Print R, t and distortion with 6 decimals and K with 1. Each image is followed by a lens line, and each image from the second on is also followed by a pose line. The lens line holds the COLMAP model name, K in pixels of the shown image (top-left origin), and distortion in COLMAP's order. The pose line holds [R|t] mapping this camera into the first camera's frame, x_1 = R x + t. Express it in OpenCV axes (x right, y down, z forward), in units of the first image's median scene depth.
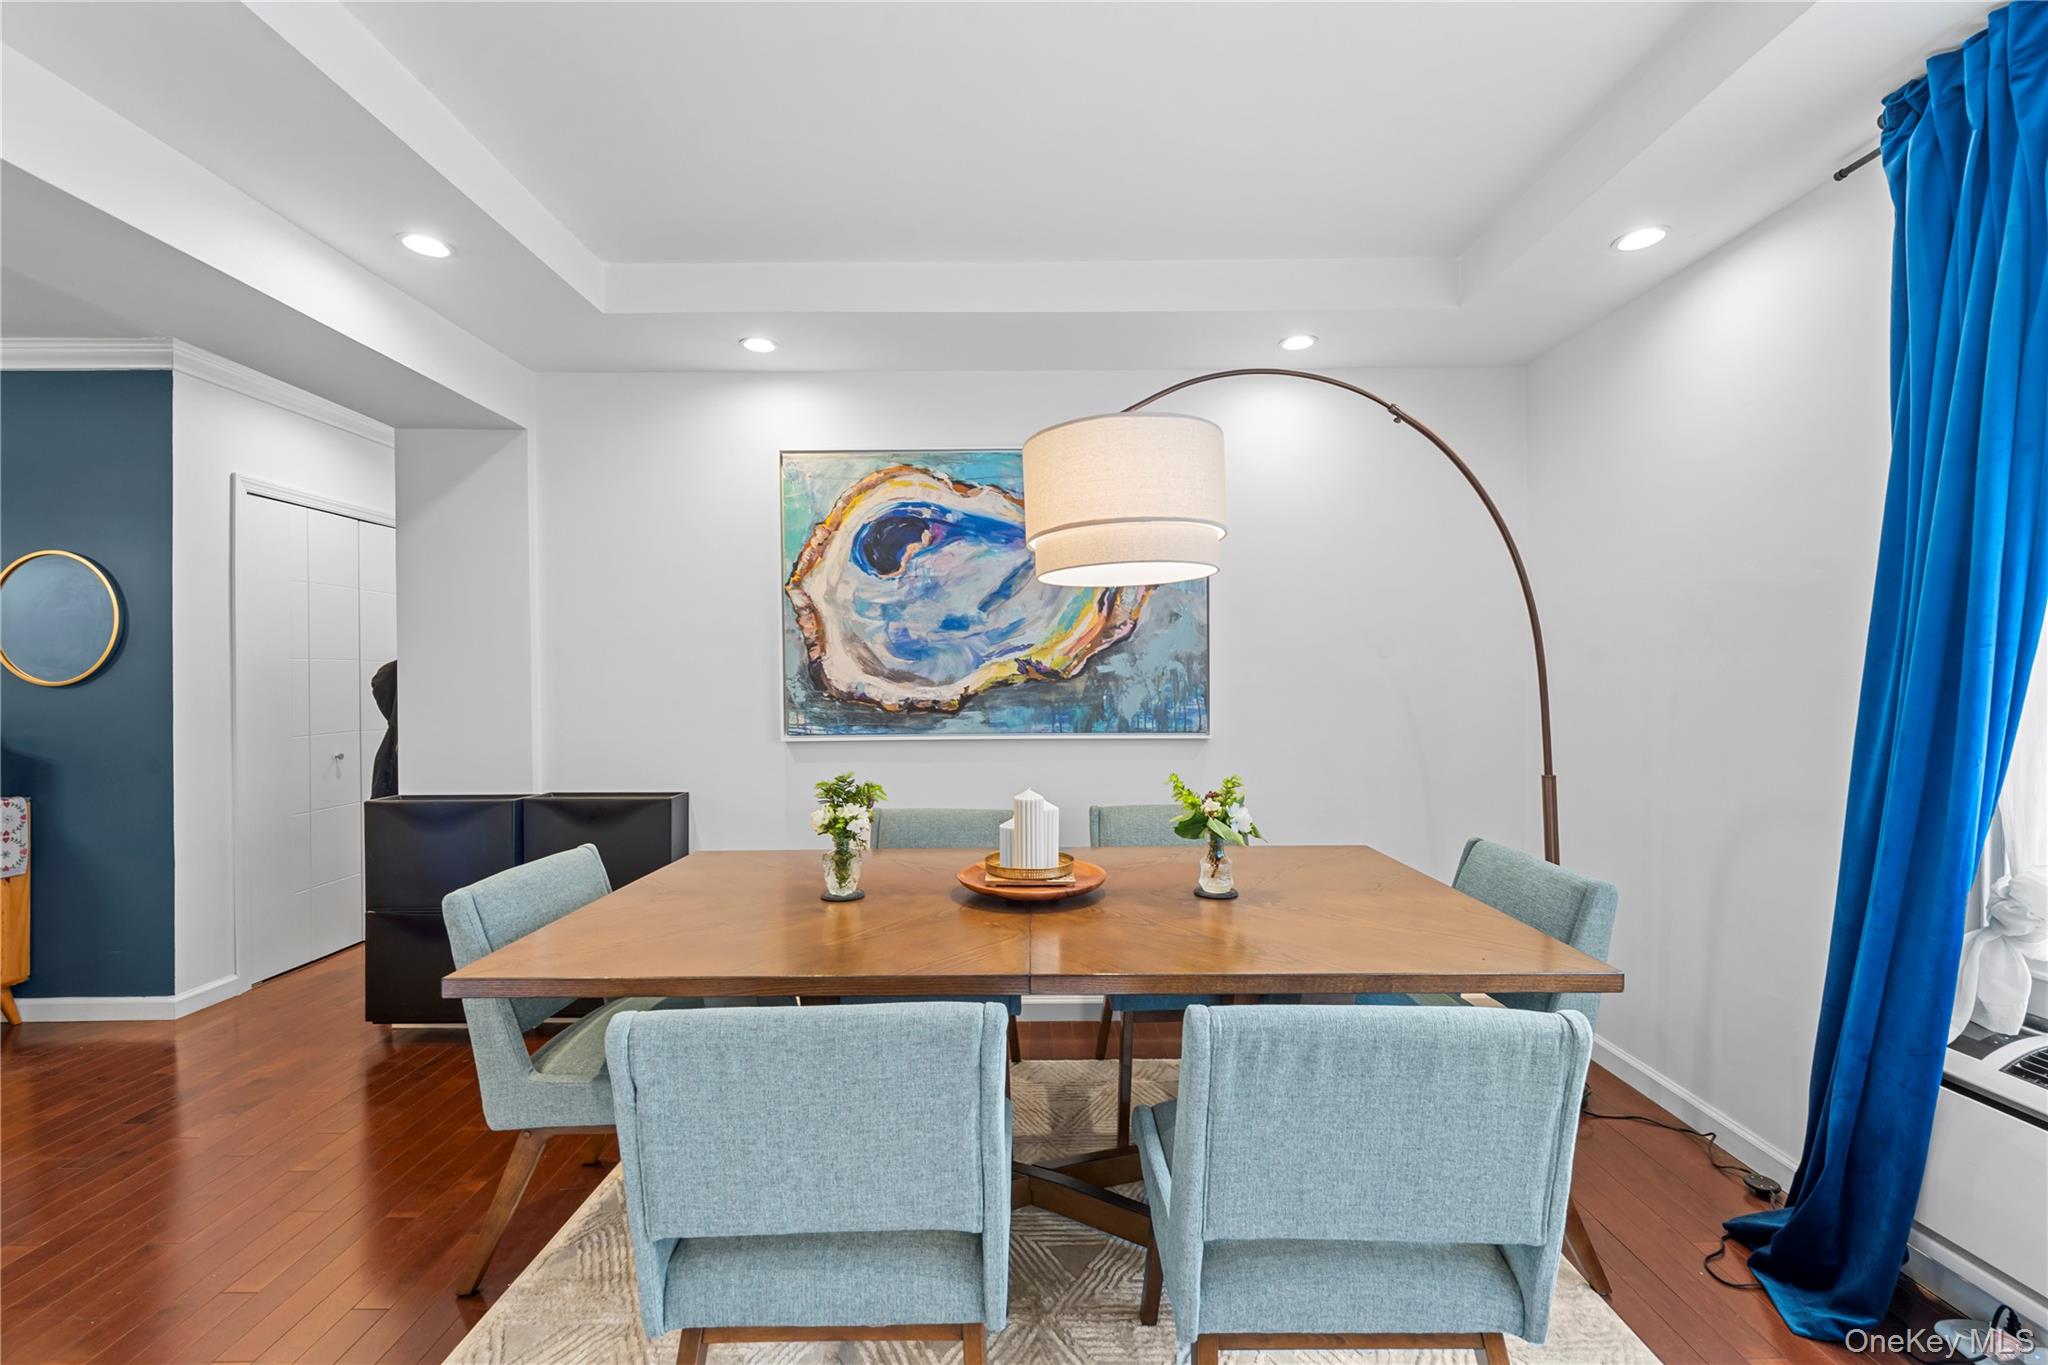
lens RADIAL K [[828.7, 0, 1016.3], [0, 828.7, 676.6], [0, 0, 1]] dist [0.001202, -0.000028]
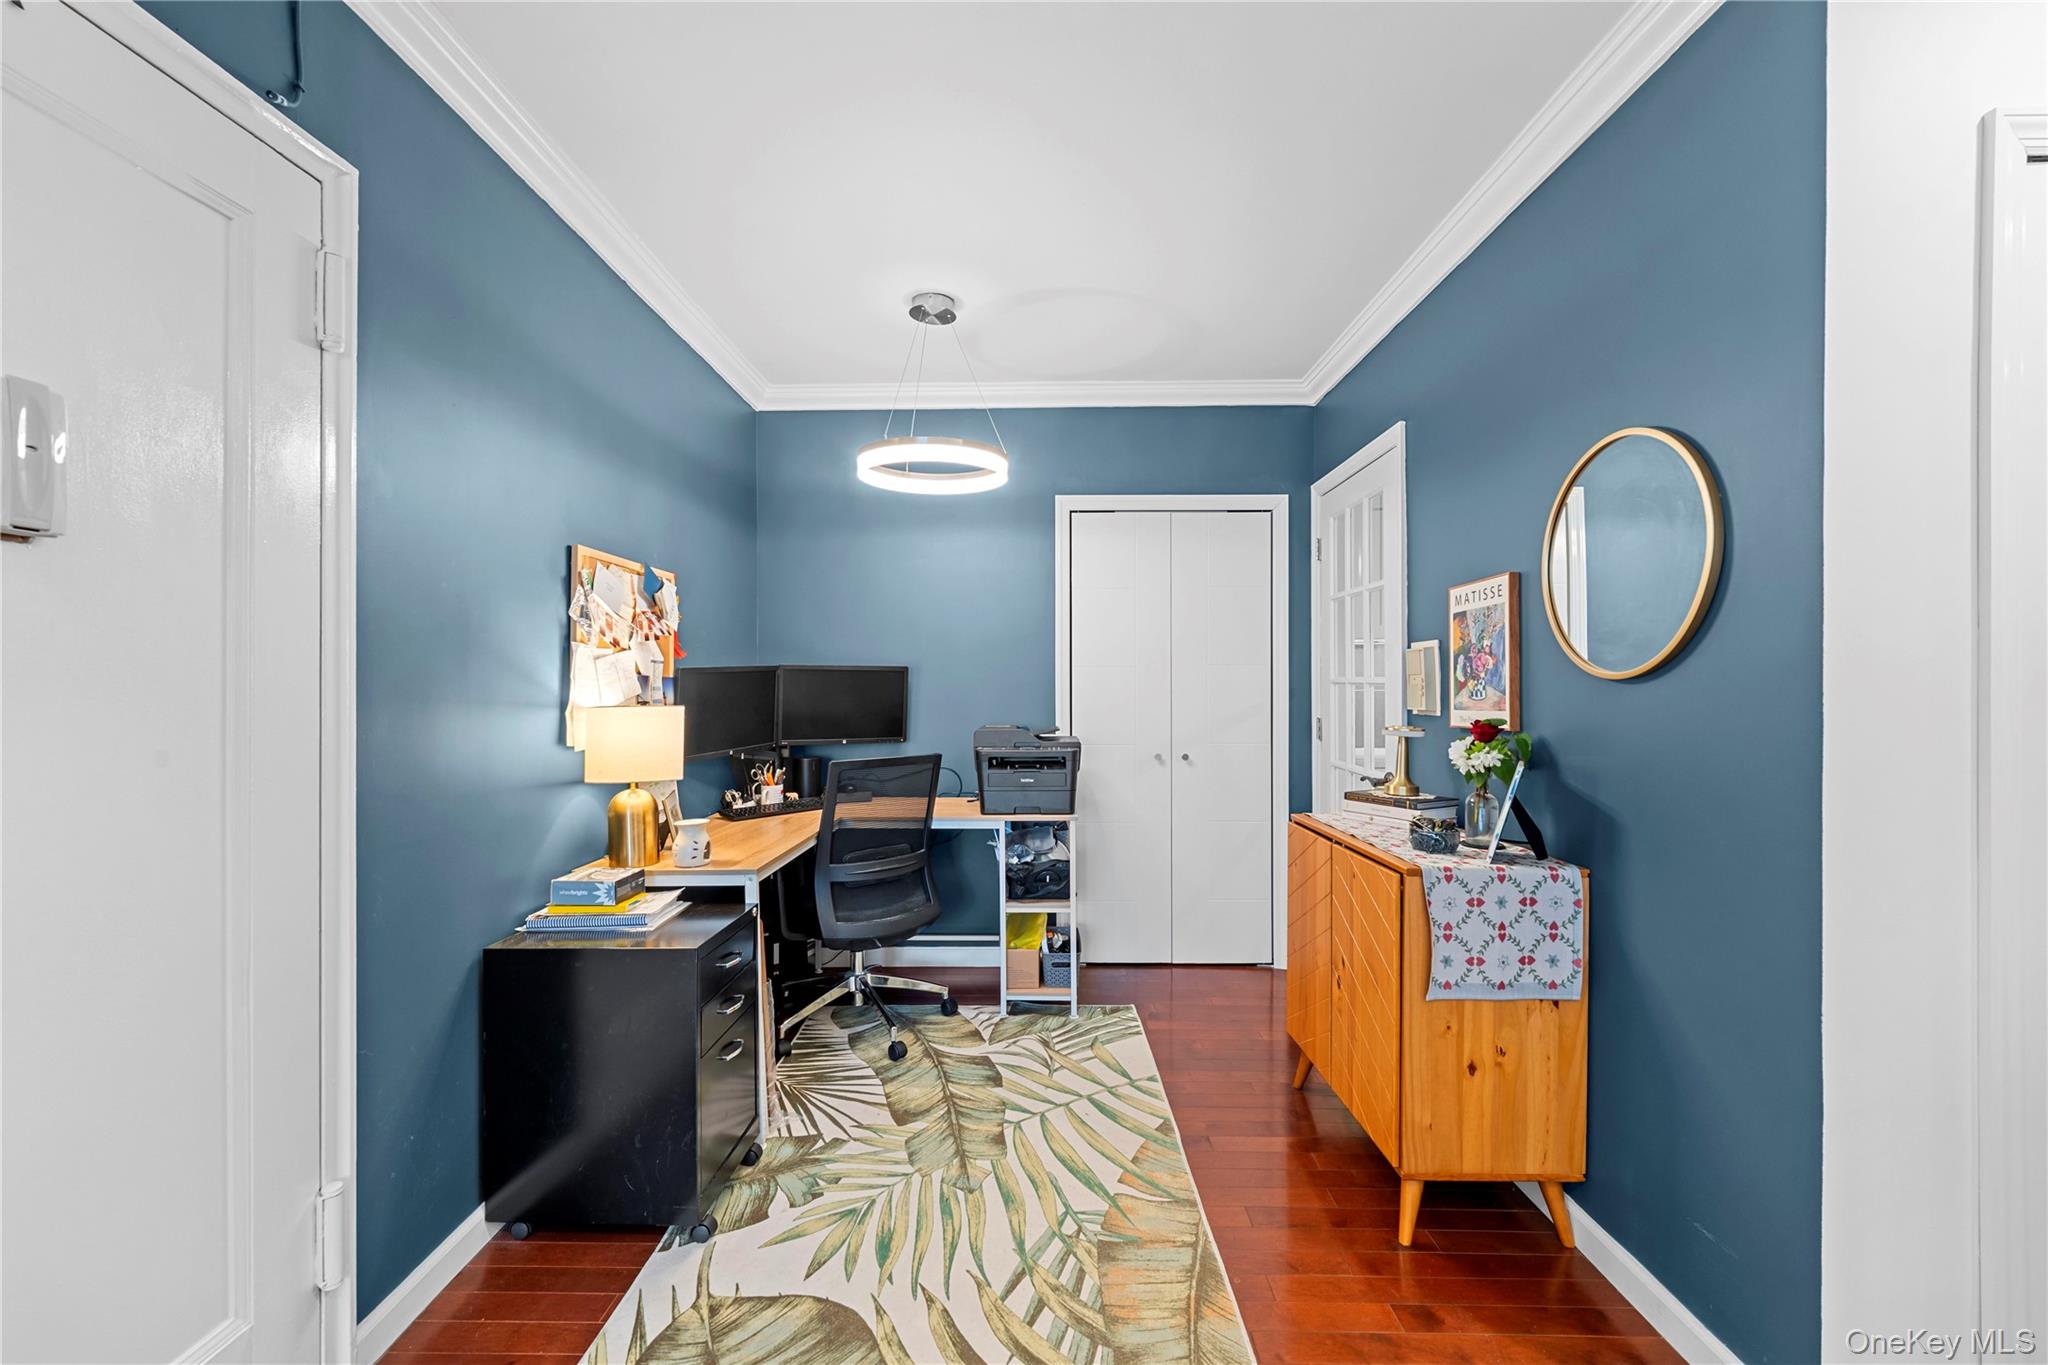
lens RADIAL K [[824.6, 0, 1019.4], [0, 824.6, 686.7], [0, 0, 1]] dist [-0.000154, 0.000157]
pose [[-0.018601, 0.010474, -0.999772, -0.626568], [0.004124, 0.999937, 0.010399, 0.008938], [0.999818, -0.003929, -0.018643, 0.636068]]
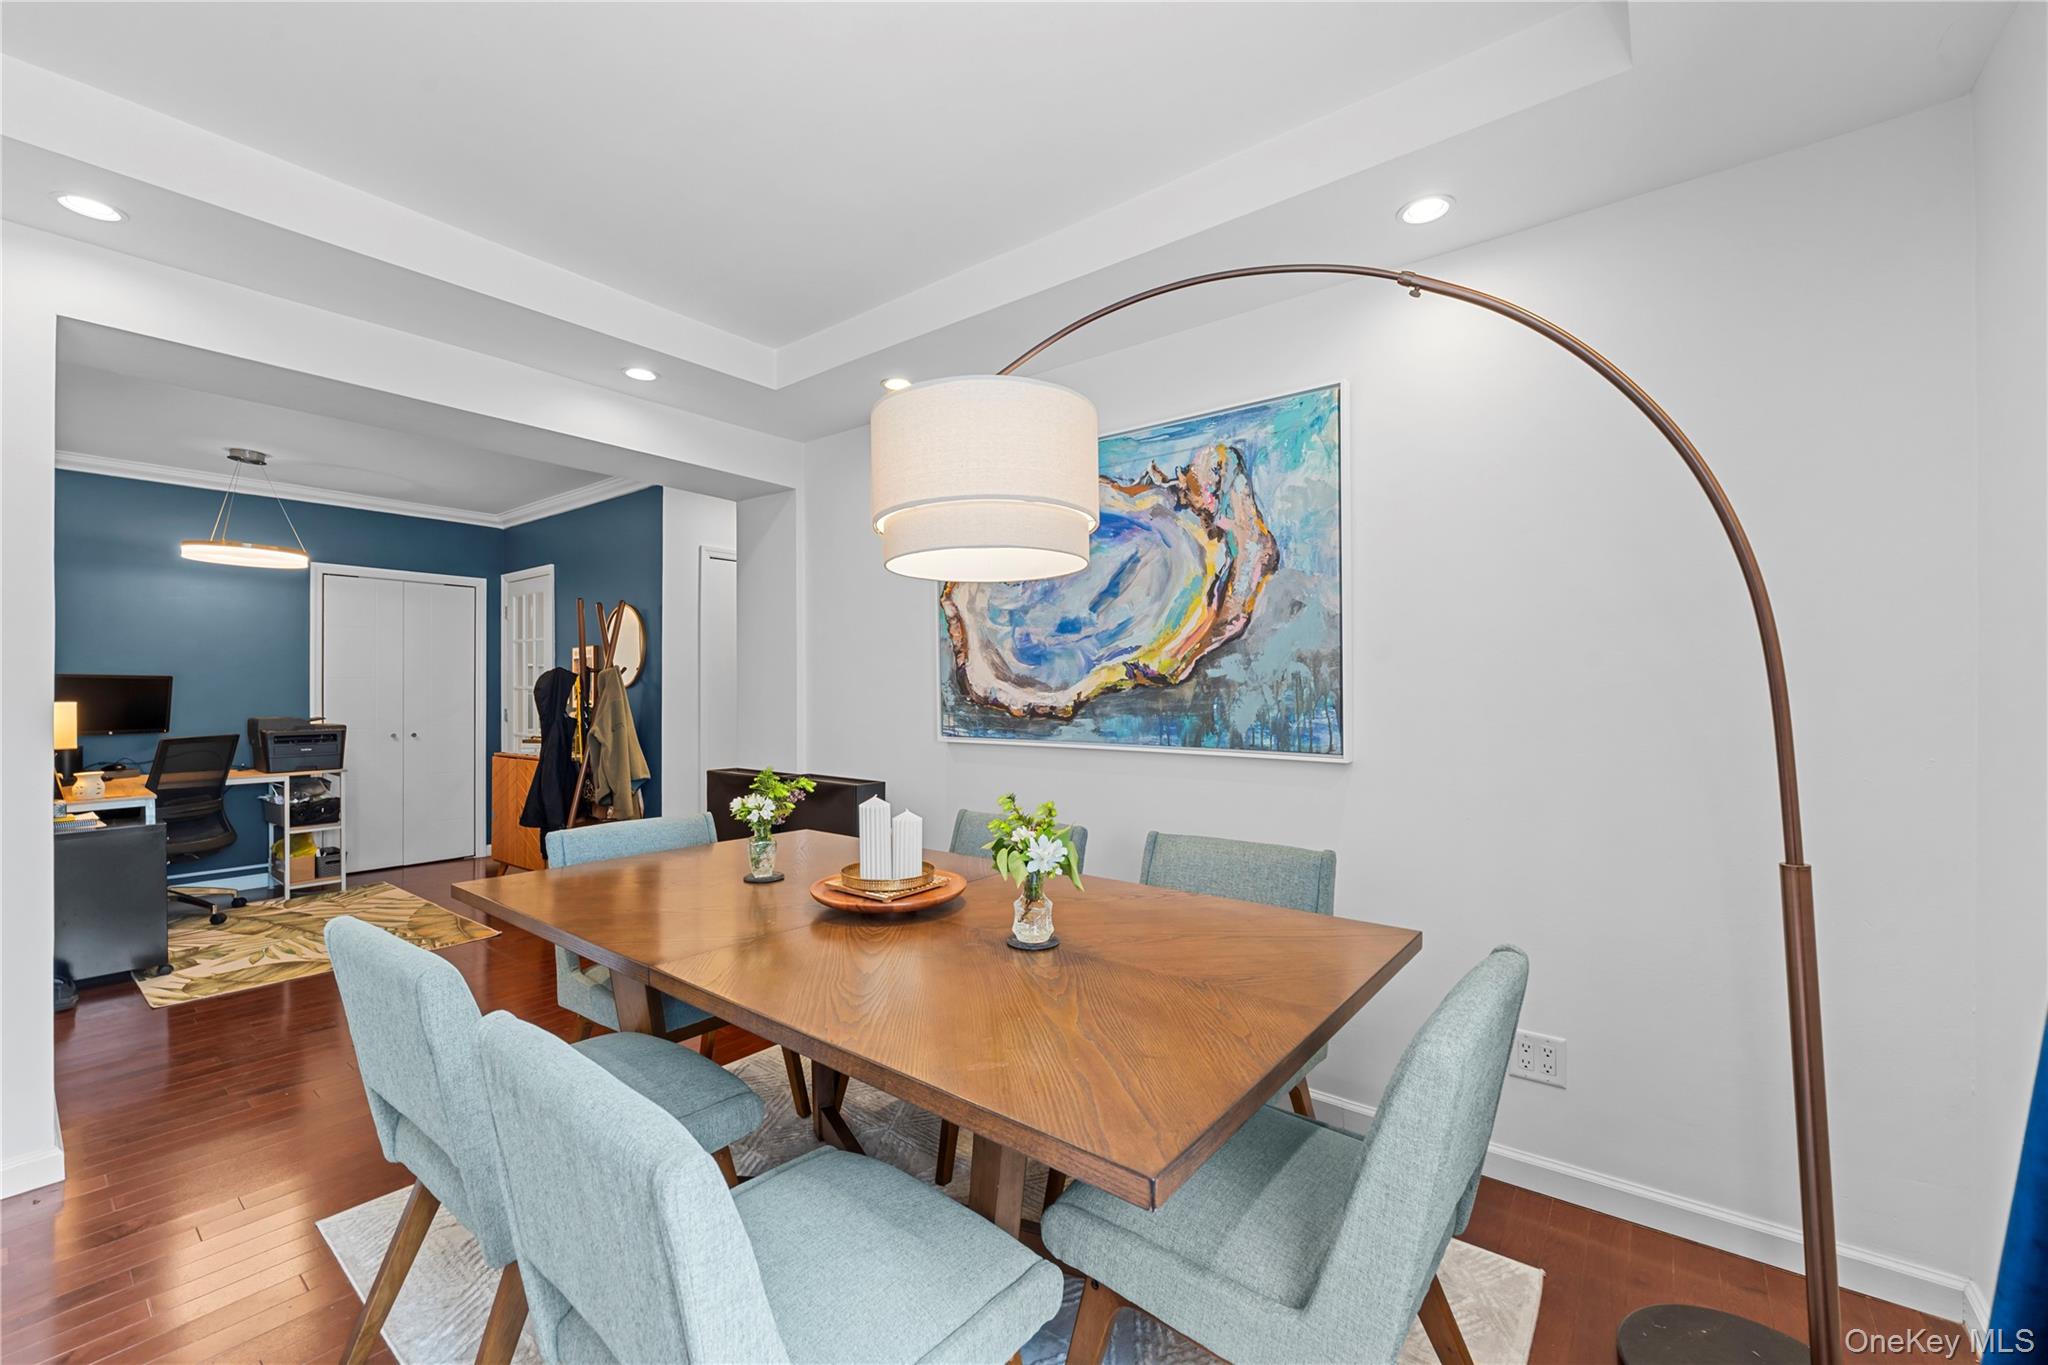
lens RADIAL K [[824.6, 0, 1019.4], [0, 824.6, 686.7], [0, 0, 1]] dist [-0.000154, 0.000157]
pose [[0.786011, 0.003776, -0.618201, 0.470094], [-0.002355, 0.999992, 0.003113, 0.002753], [0.618208, -0.000991, 0.786014, 0.215204]]
